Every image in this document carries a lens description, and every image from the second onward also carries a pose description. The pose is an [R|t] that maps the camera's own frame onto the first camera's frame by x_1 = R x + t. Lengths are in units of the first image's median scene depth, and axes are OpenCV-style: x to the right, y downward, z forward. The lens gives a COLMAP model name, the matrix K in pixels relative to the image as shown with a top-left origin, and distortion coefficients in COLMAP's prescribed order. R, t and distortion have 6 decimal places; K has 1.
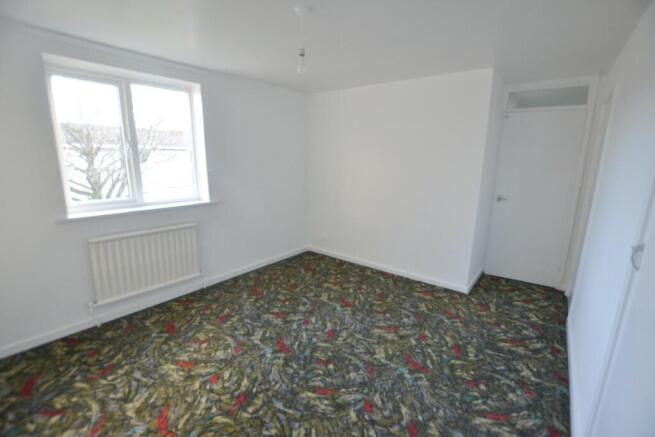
lens RADIAL K [[290.8, 0, 327.1], [0, 290.8, 222.2], [0, 0, 1]] dist [-0.033962, -0.000169]
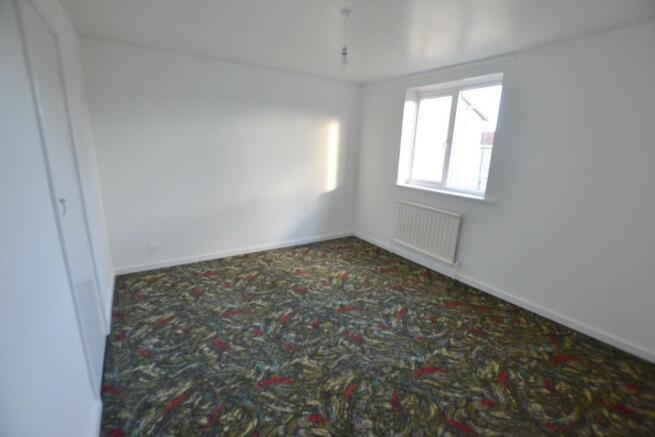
lens RADIAL K [[290.8, 0, 329.4], [0, 290.8, 216.3], [0, 0, 1]] dist [-0.033962, -0.000169]
pose [[-0.315709, 0.196510, -0.928284, 0.873690], [-0.239510, 0.930135, 0.278359, -0.221799], [0.918130, 0.310214, -0.246586, 1.100984]]
